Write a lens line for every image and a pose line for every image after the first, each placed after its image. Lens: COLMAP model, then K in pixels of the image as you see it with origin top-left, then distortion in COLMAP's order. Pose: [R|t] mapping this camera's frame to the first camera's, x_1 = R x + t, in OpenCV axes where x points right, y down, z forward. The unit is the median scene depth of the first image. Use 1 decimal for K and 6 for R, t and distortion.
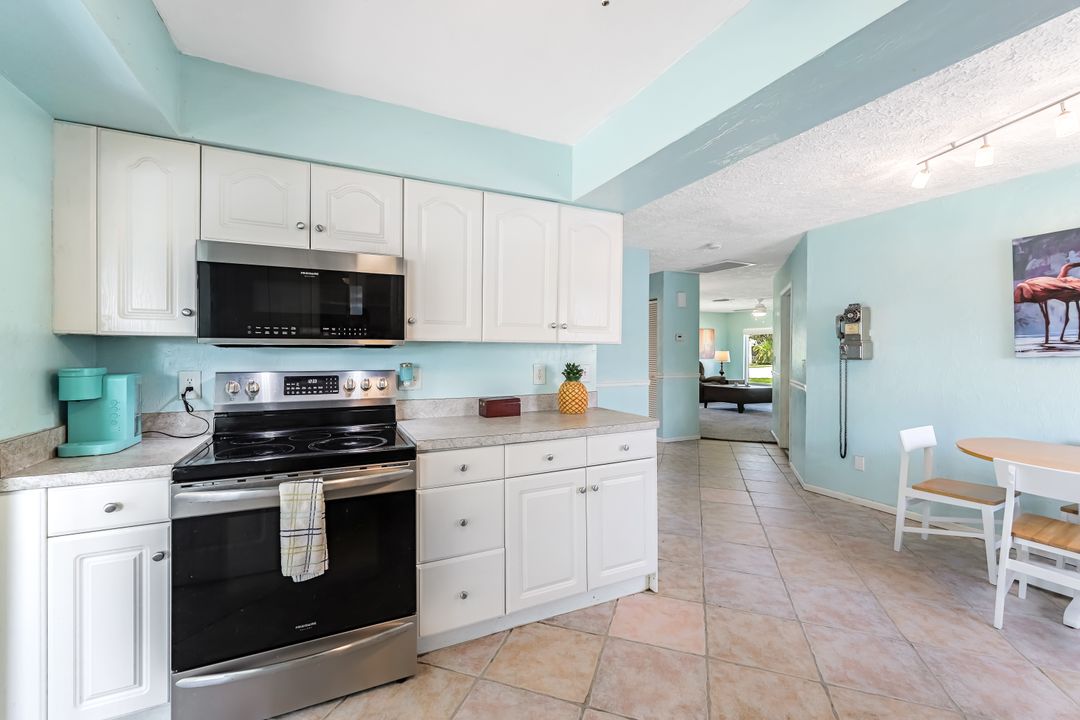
lens RADIAL K [[437.1, 0, 532.0], [0, 437.1, 353.5], [0, 0, 1]] dist [0.000257, -0.000070]
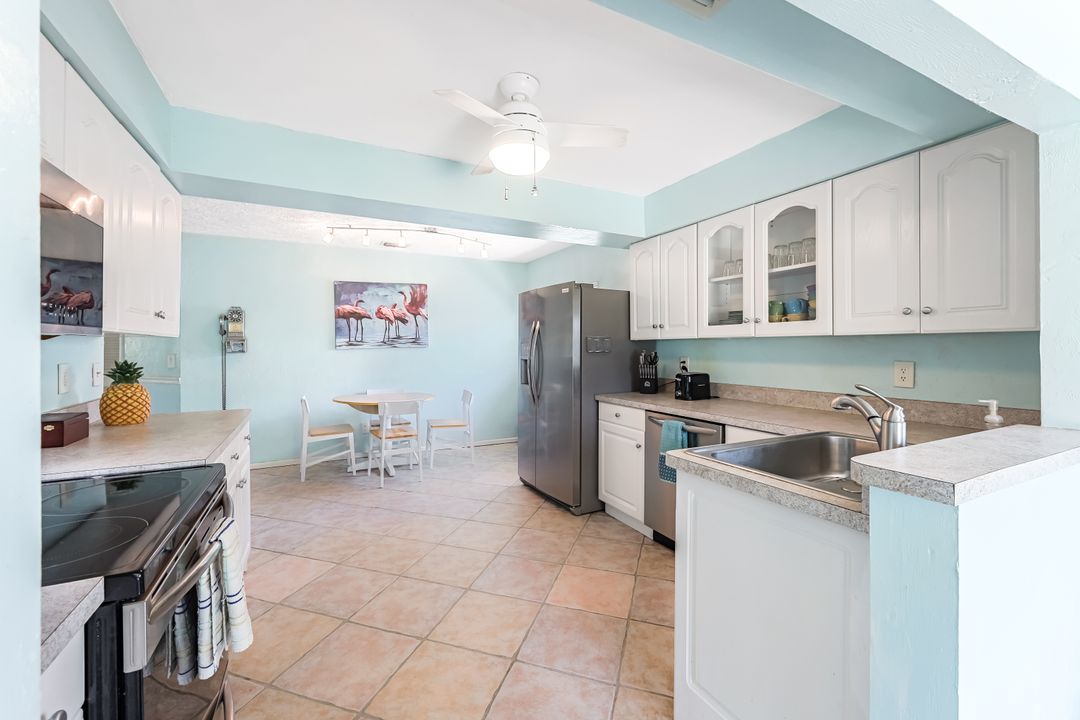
lens RADIAL K [[442.2, 0, 542.6], [0, 442.2, 348.2], [0, 0, 1]] dist [-0.001080, 0.000011]
pose [[-0.050903, -0.004344, 0.998694, -0.764735], [0.001651, 0.999989, 0.004434, -0.002708], [-0.998702, 0.001875, -0.050895, 0.305787]]
